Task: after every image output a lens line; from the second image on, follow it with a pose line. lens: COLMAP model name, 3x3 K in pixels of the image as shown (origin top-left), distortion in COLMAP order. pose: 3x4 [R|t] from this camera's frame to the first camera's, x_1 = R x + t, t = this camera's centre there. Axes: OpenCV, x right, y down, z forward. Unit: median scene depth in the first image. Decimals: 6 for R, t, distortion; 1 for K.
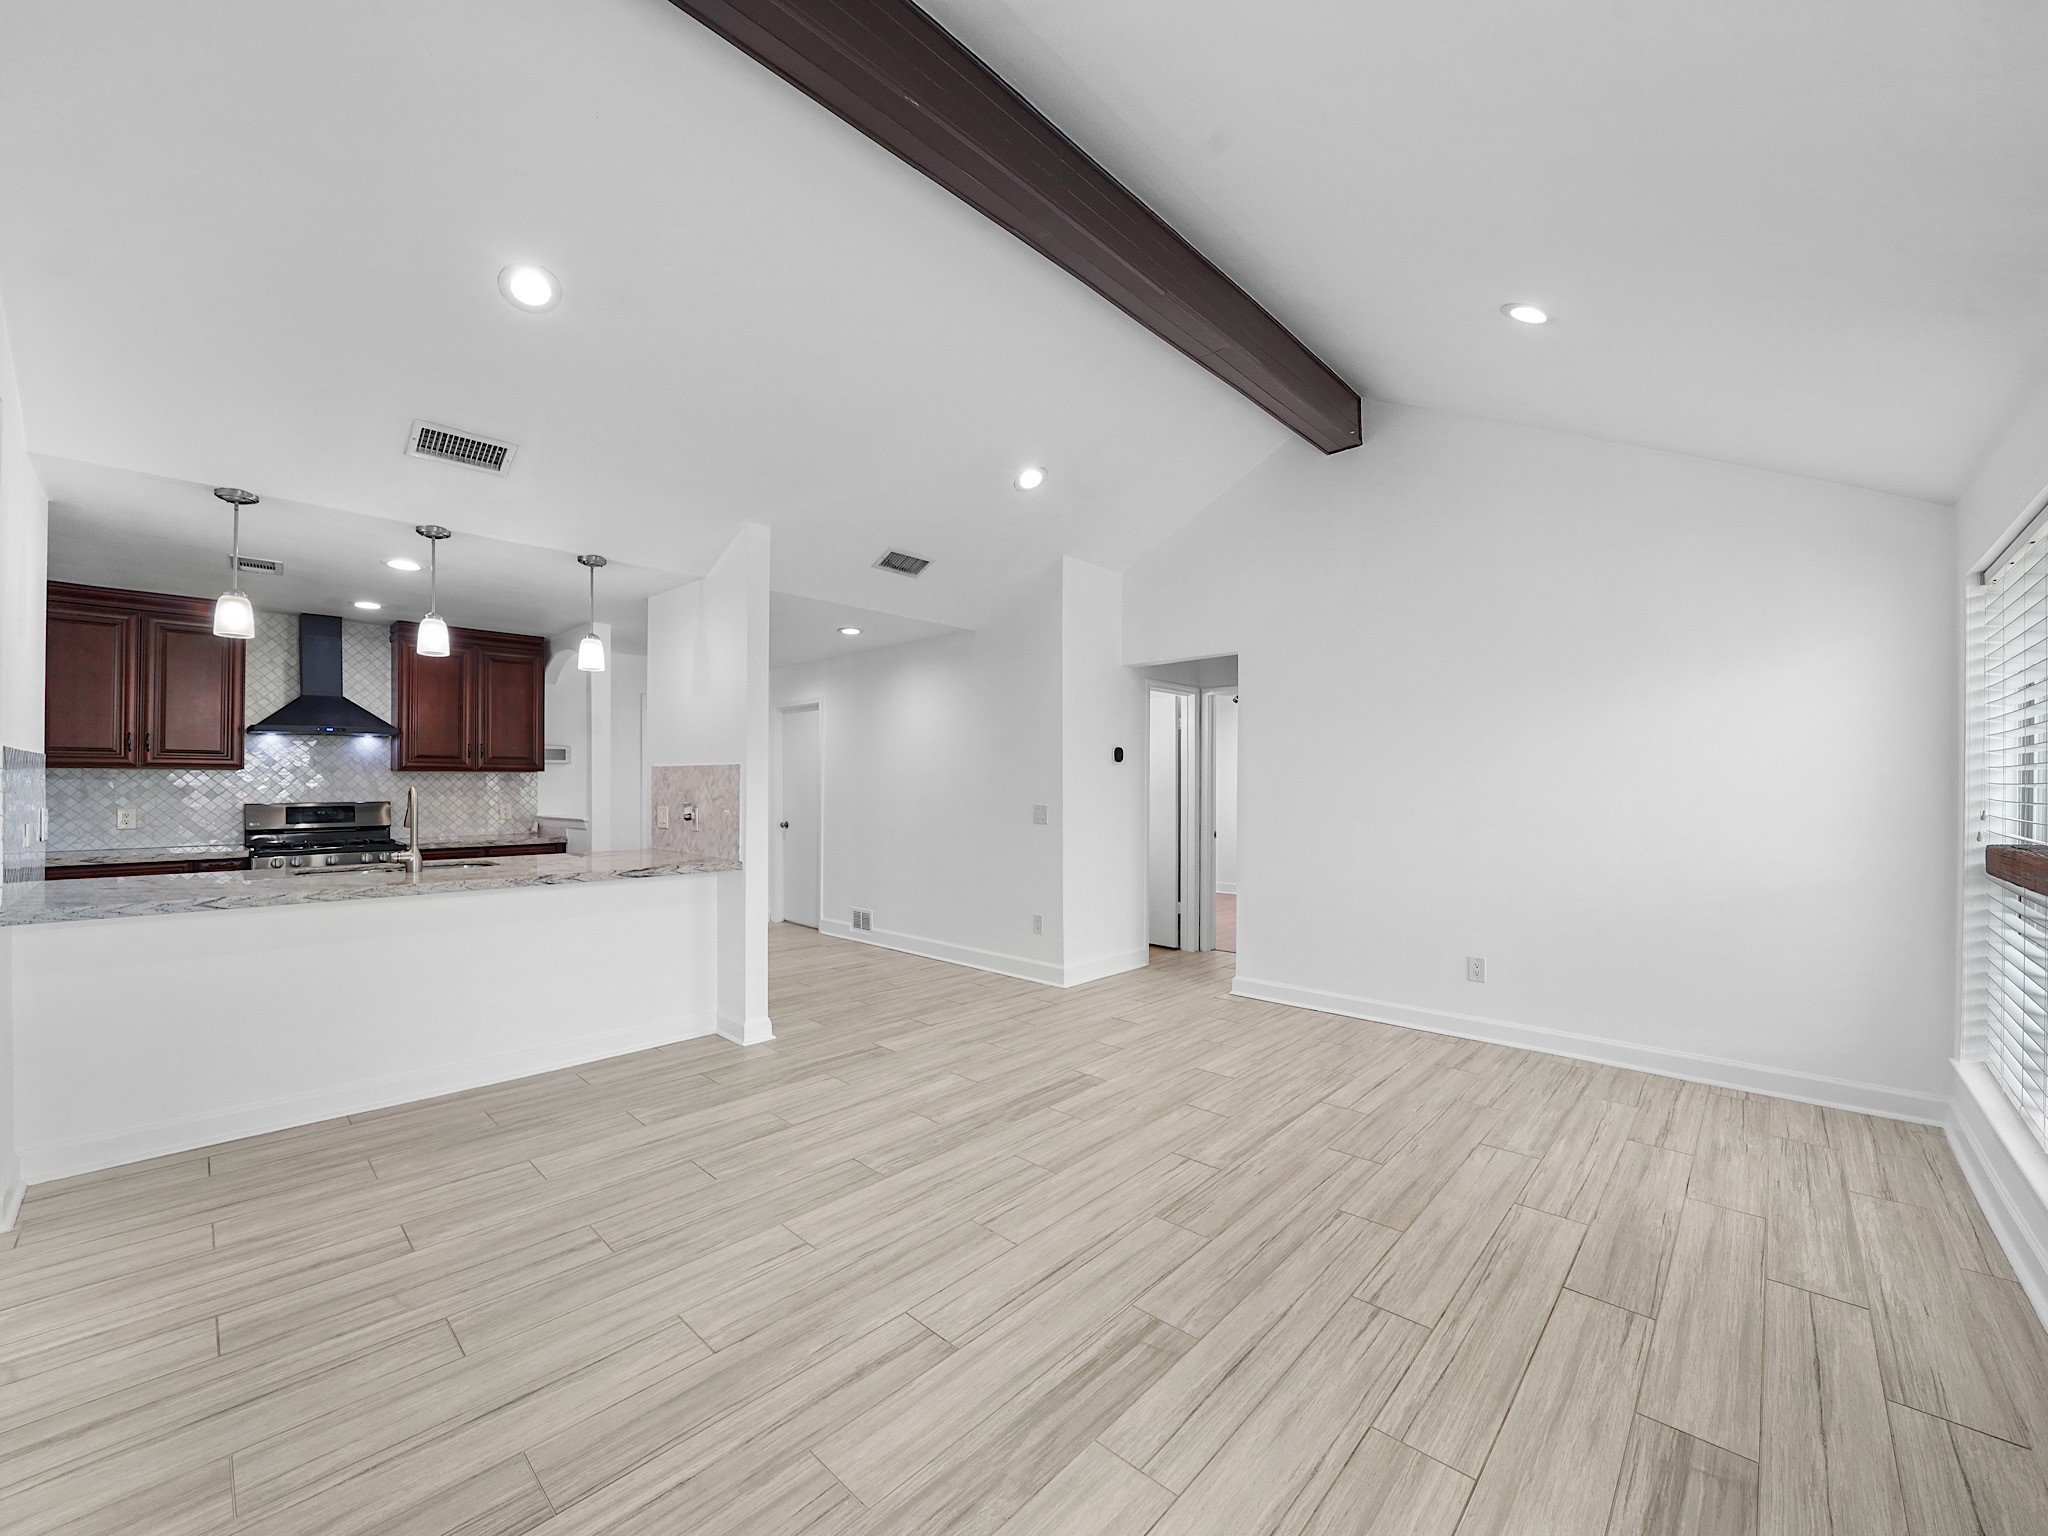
lens RADIAL K [[805.6, 0, 1016.1], [0, 805.6, 790.6], [0, 0, 1]] dist [-0.027379, 0.003170]
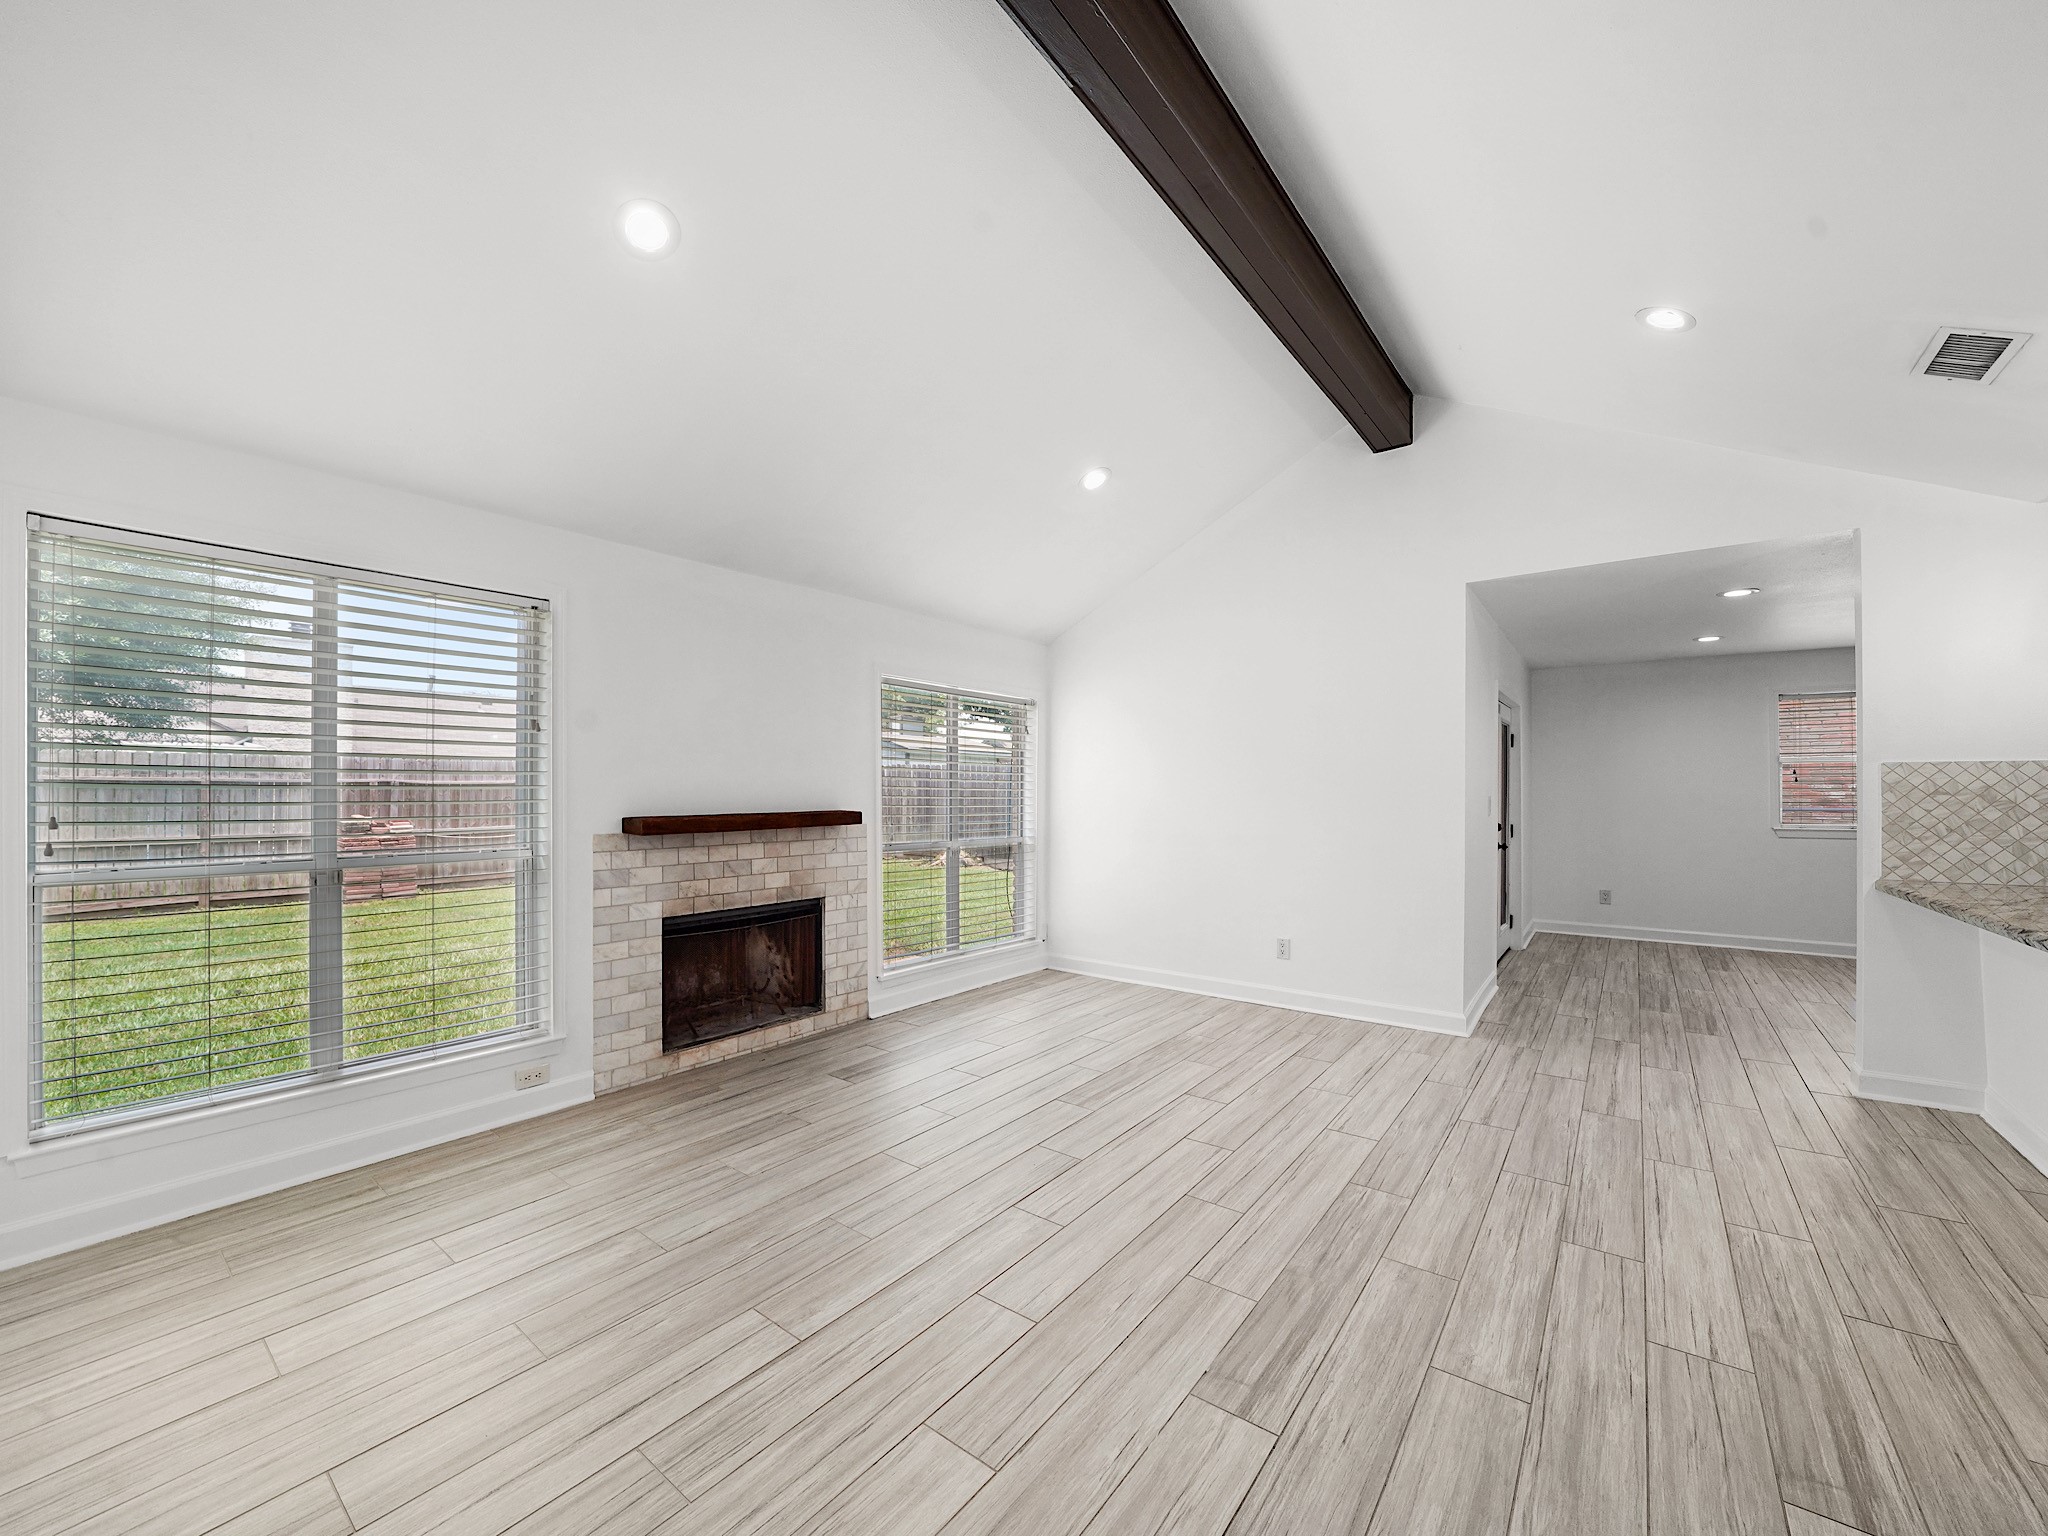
lens RADIAL K [[805.6, 0, 1016.1], [0, 805.6, 790.6], [0, 0, 1]] dist [-0.027379, 0.003170]
pose [[-0.994596, -0.002554, -0.103786, 0.194516], [-0.002837, 0.999993, 0.002574, -0.002687], [0.103779, 0.002854, -0.994596, 1.062407]]
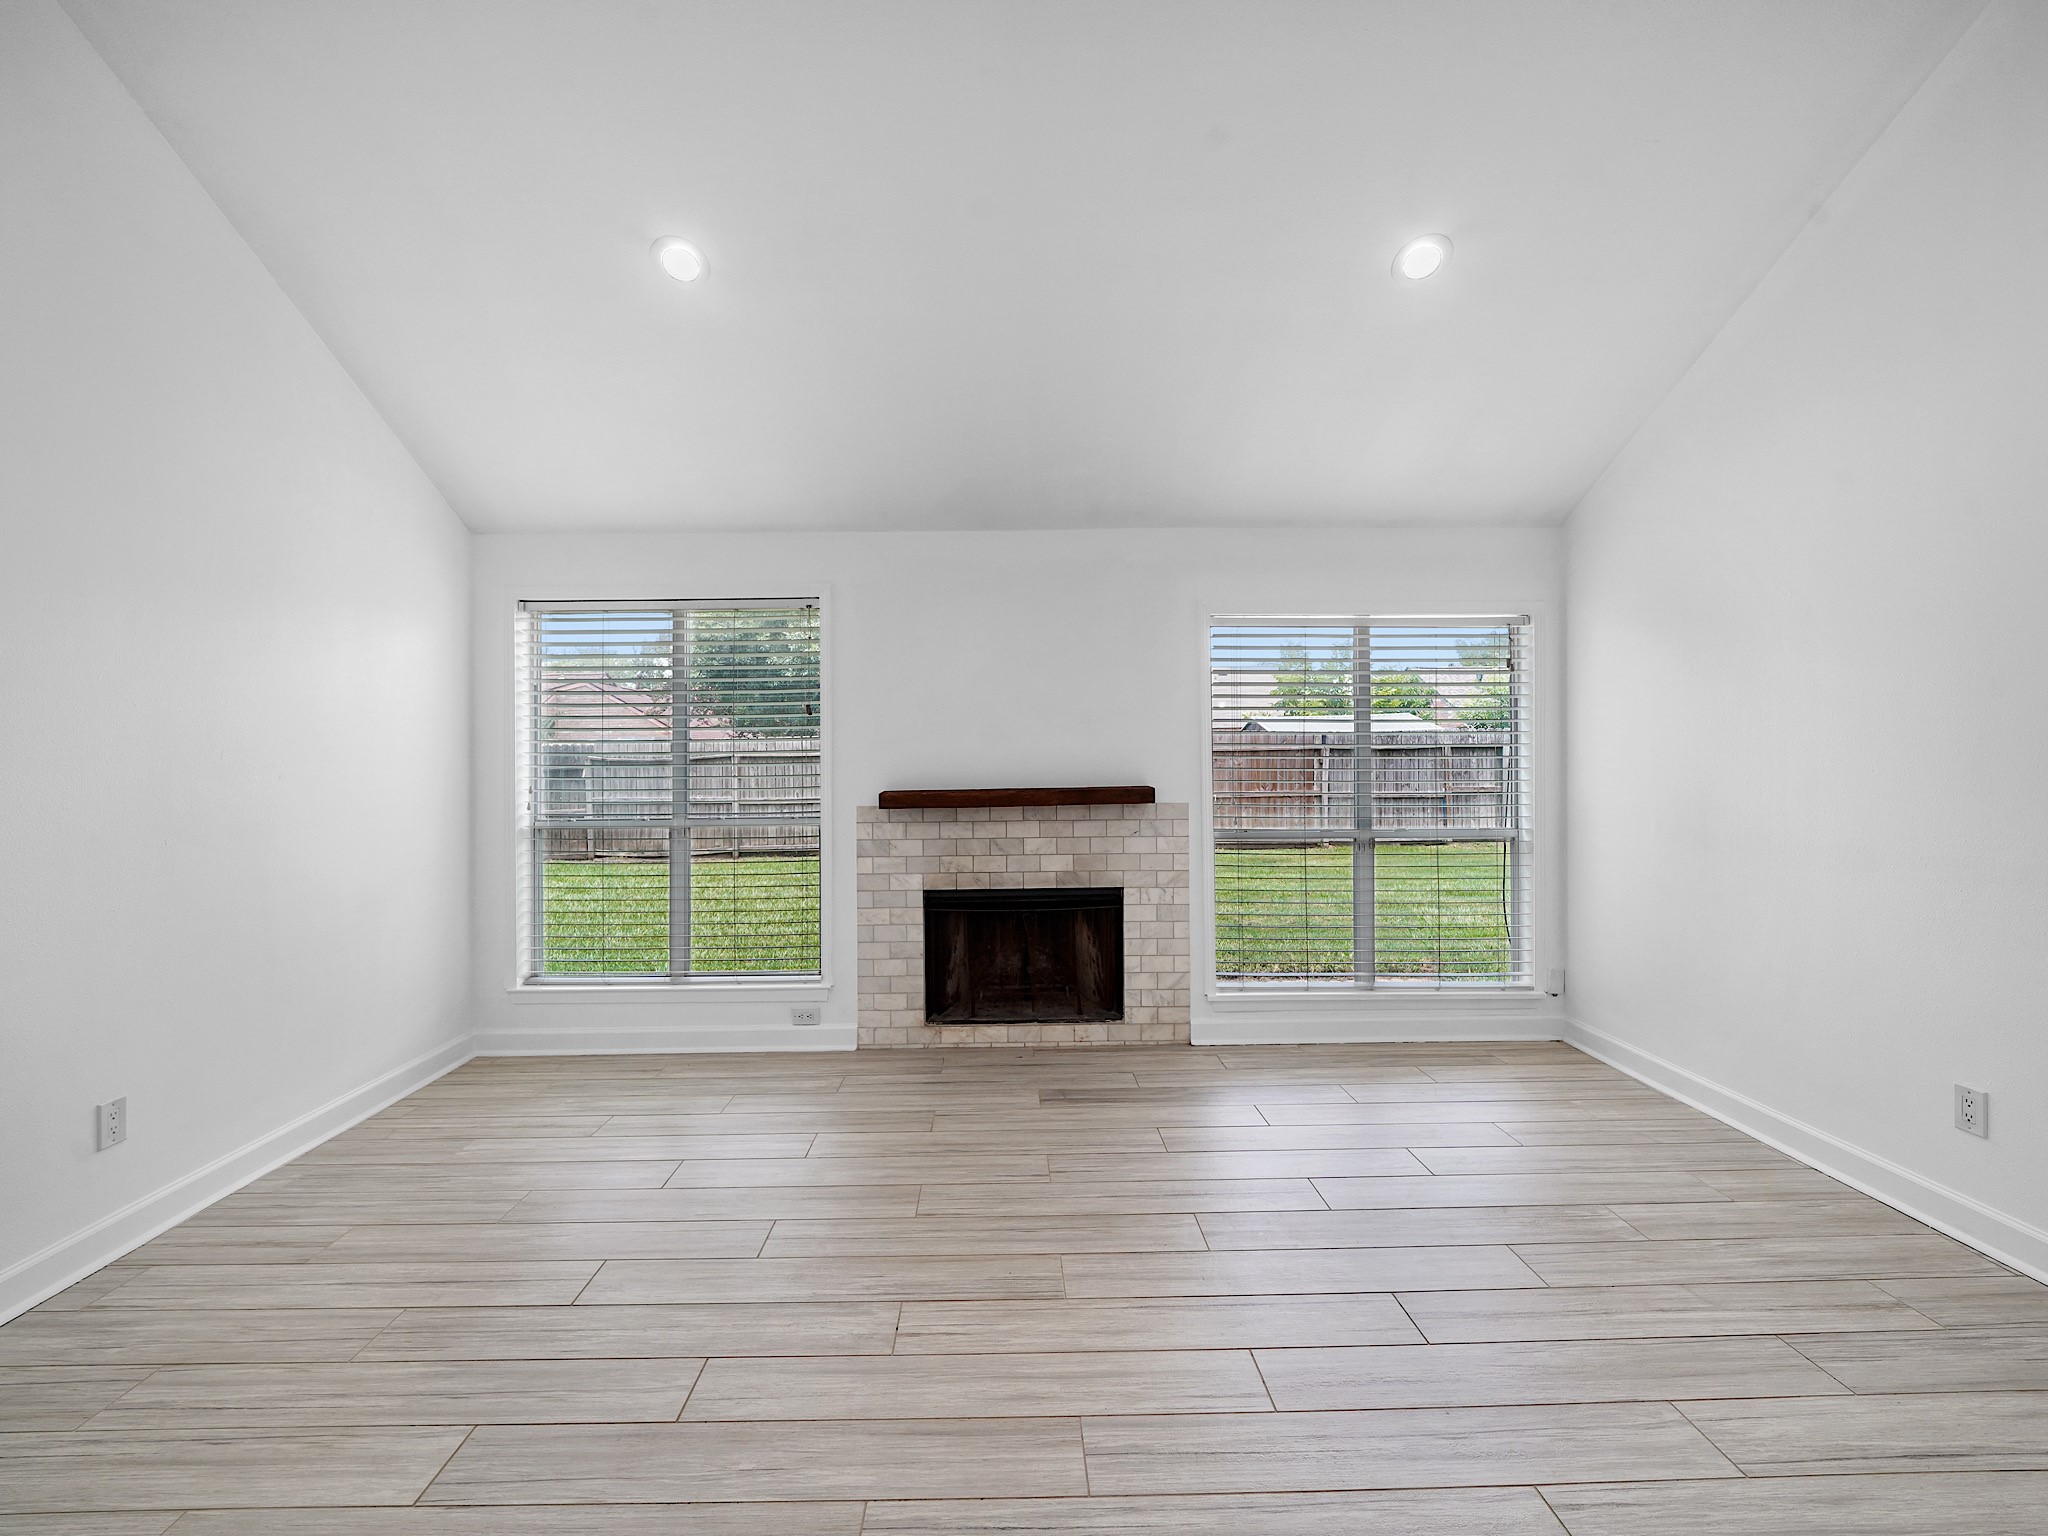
lens RADIAL K [[900.8, 0, 1024.0], [0, 900.8, 768.0], [0, 0, 1]] dist [-0.009585, 0.000392]
pose [[-0.703572, -0.000170, 0.710624, -0.217573], [0.011961, 0.999855, 0.012082, -0.005980], [-0.710524, 0.017000, -0.703468, 0.821457]]
